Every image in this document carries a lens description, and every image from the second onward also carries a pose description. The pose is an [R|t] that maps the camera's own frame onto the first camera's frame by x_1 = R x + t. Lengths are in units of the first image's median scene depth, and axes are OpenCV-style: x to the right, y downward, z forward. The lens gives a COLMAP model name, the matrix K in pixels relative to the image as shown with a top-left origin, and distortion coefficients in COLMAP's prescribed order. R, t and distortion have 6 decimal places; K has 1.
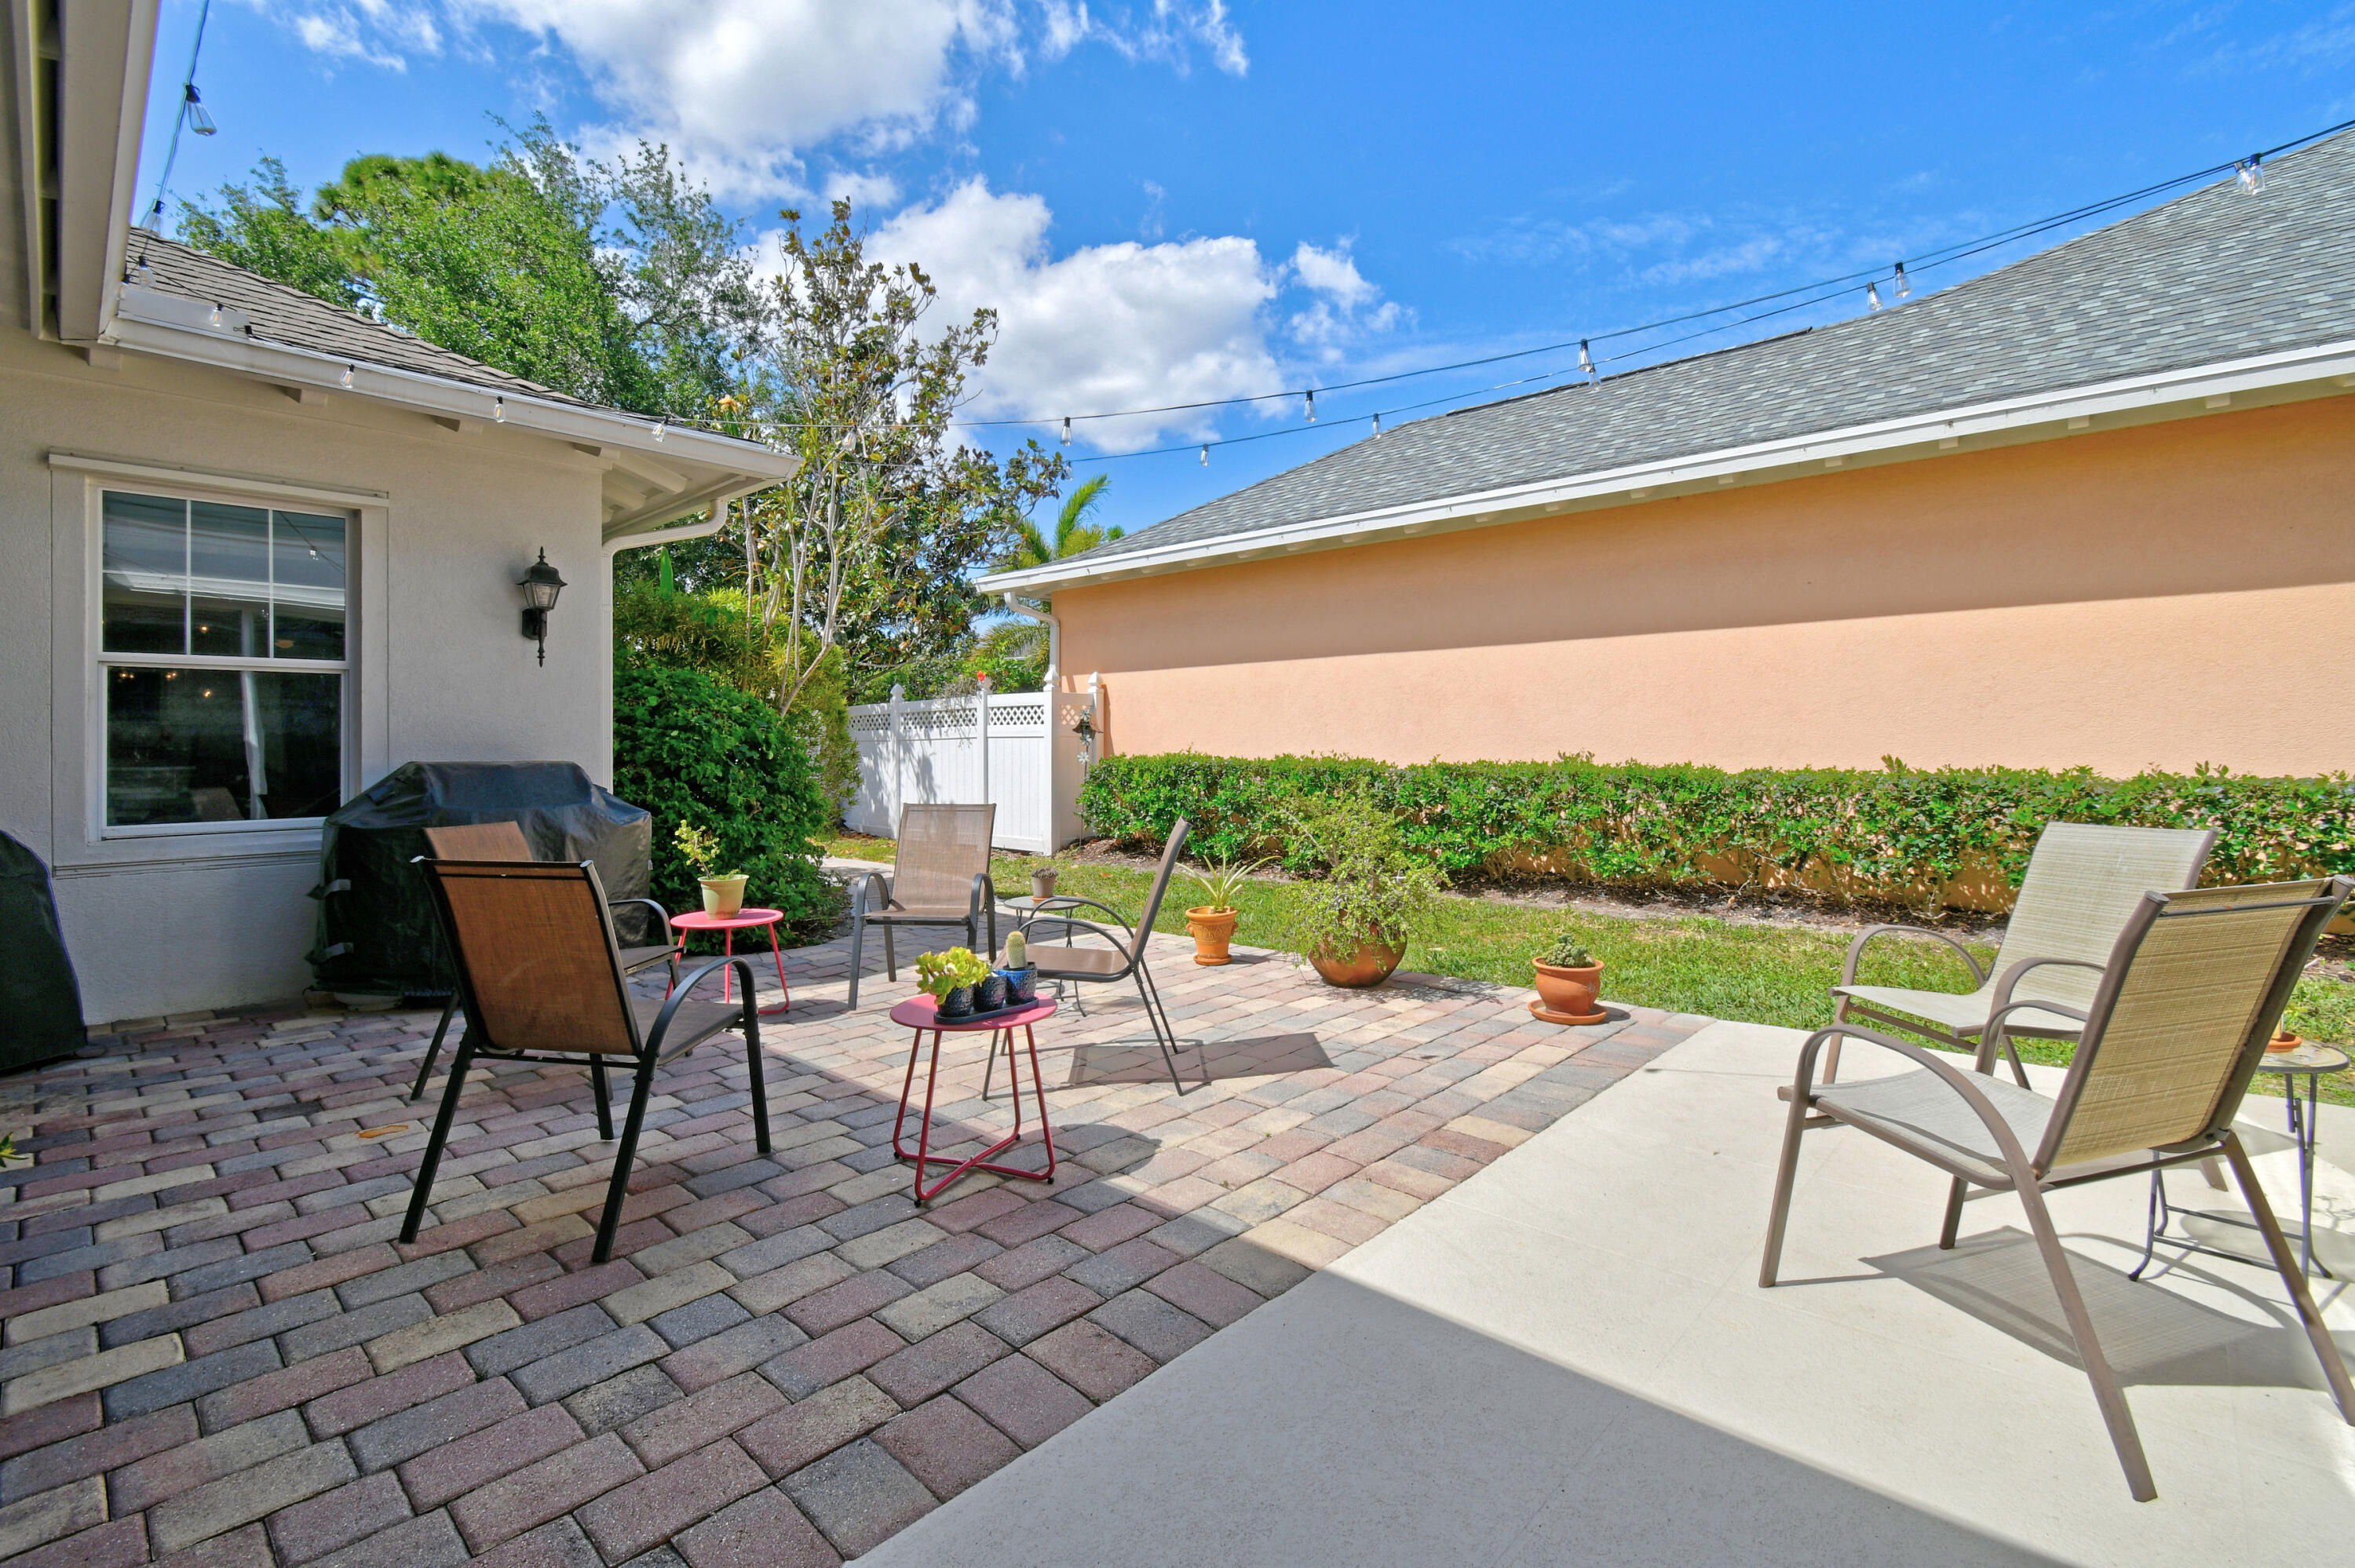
lens RADIAL K [[1052.5, 0, 1149.3], [0, 1052.5, 784.7], [0, 0, 1]] dist [-0.001456, 0.000267]
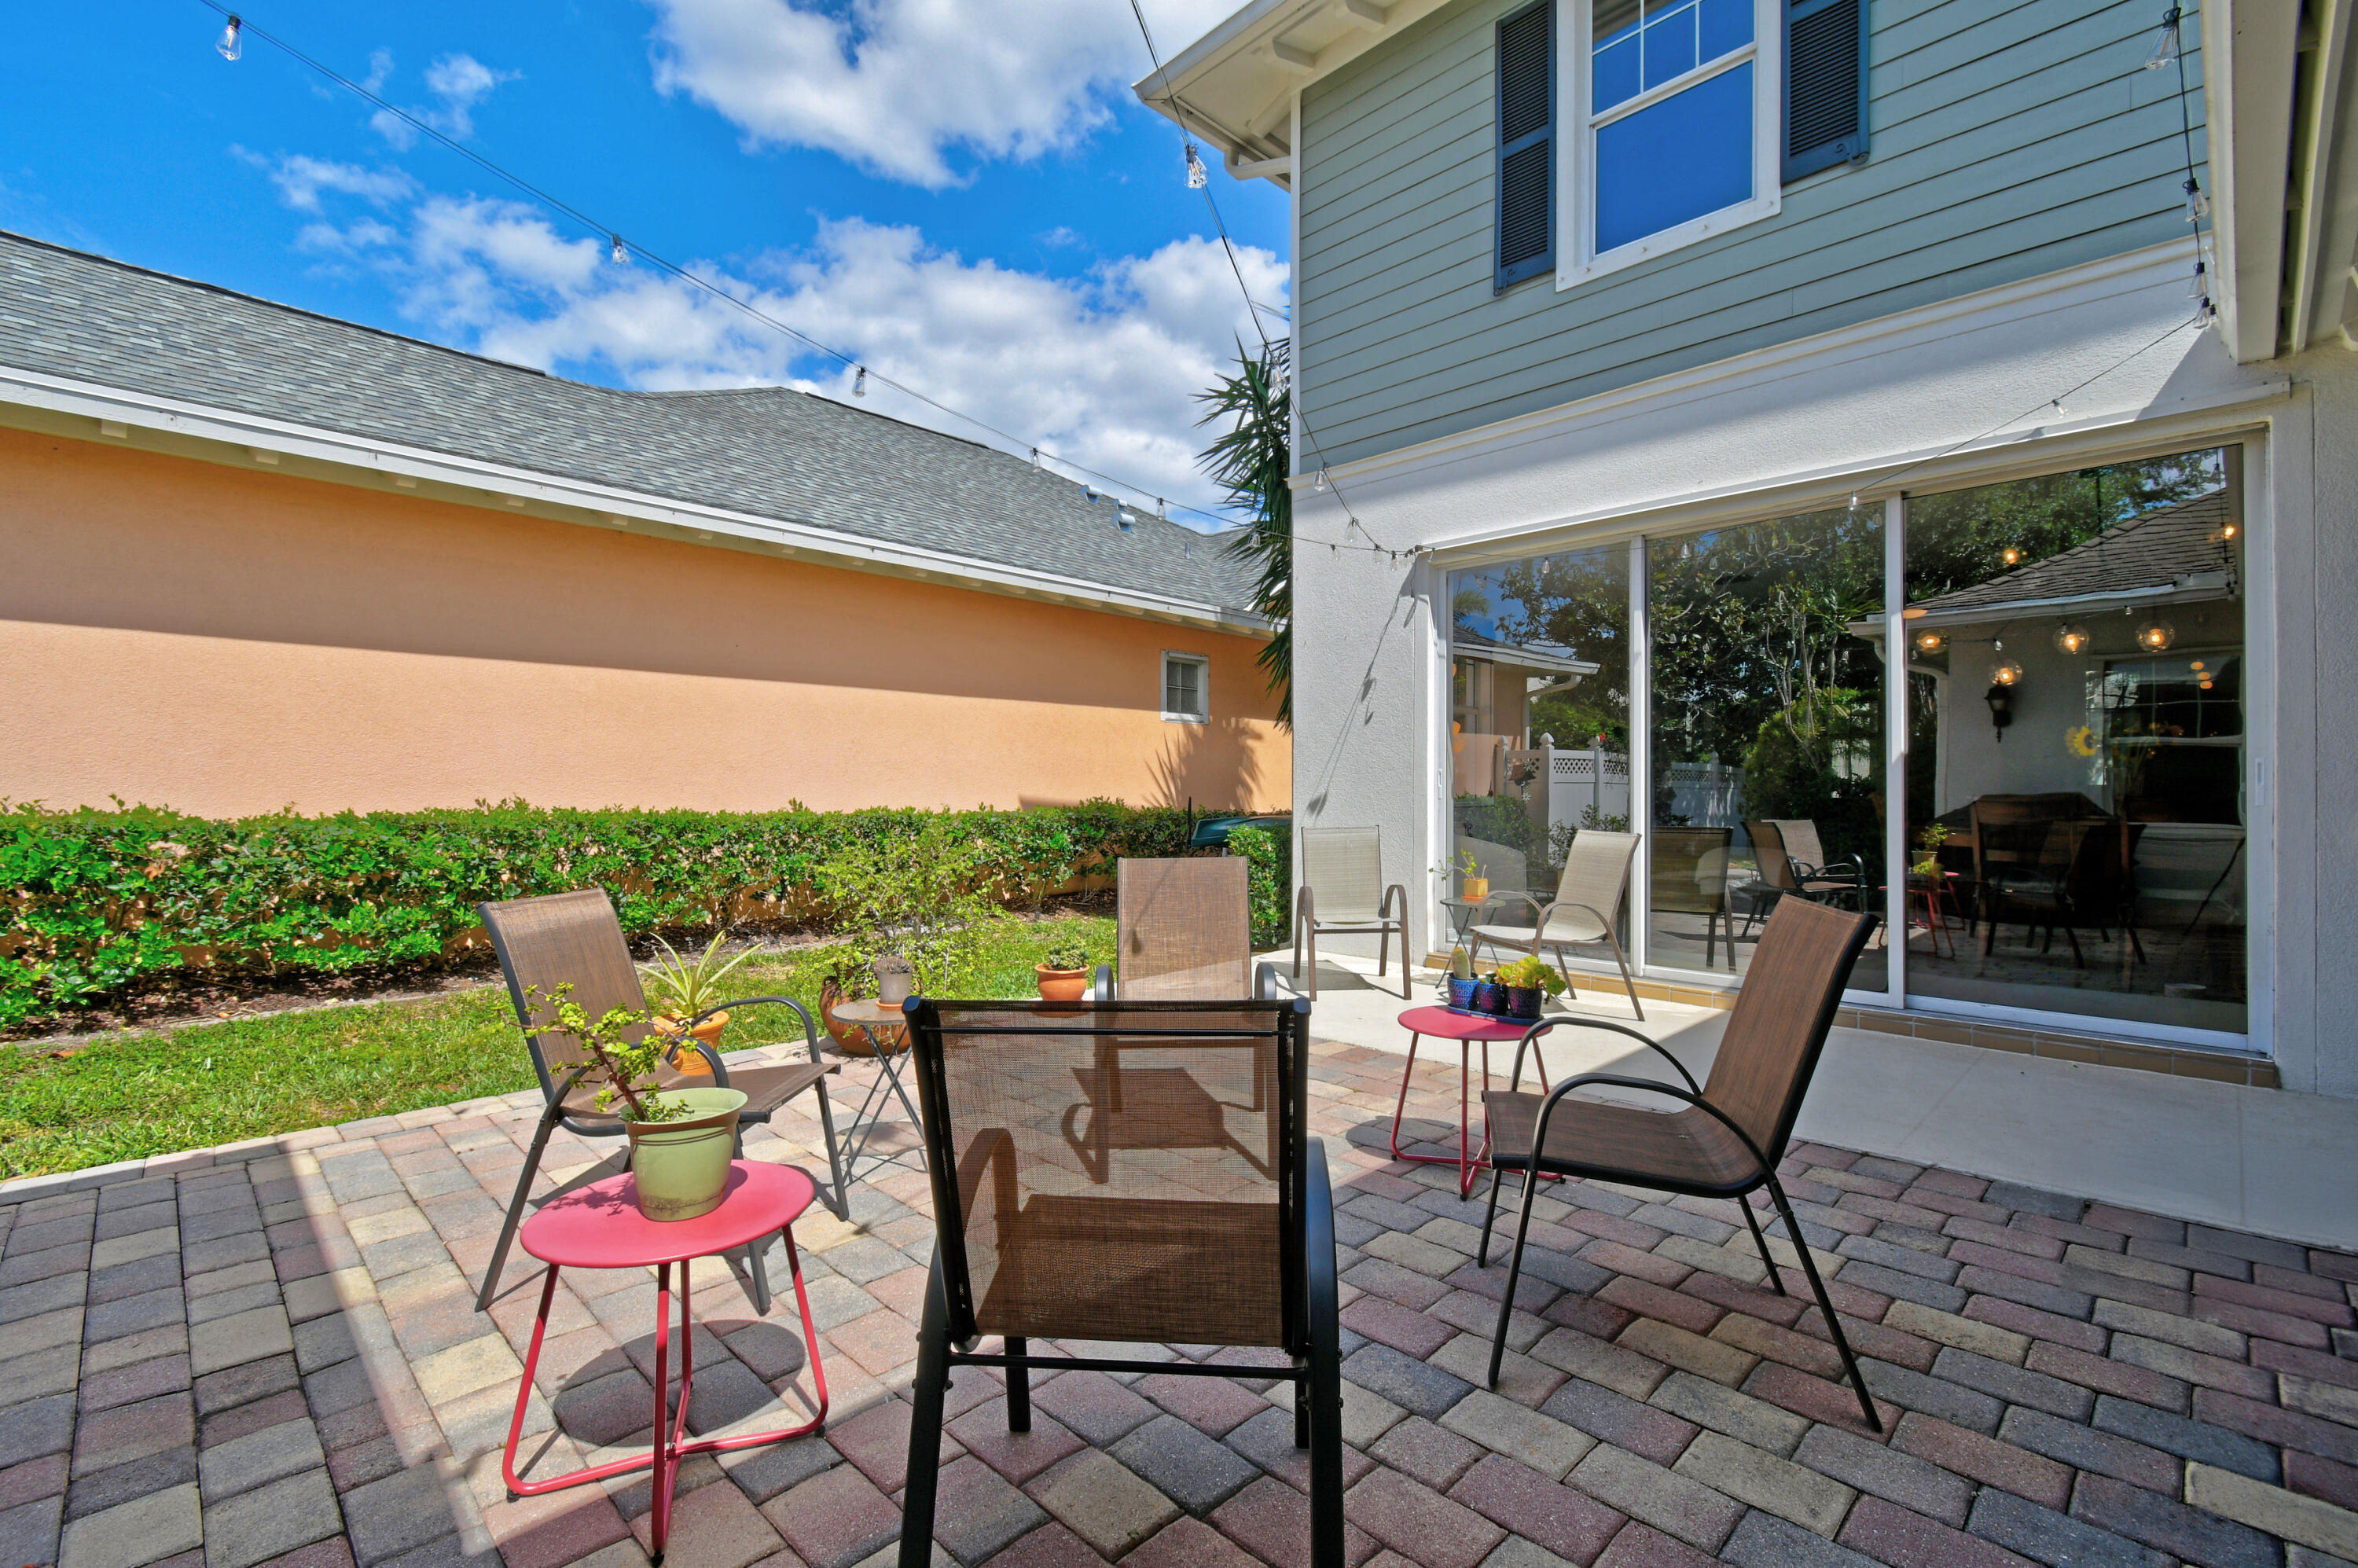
lens RADIAL K [[1054.0, 0, 1150.8], [0, 1054.0, 784.7], [0, 0, 1]] dist [-0.001456, 0.000267]
pose [[0.037602, 0.010581, 0.999237, -1.707698], [0.035350, 0.999304, -0.011912, -0.057678], [-0.998667, 0.035771, 0.037202, 1.682317]]
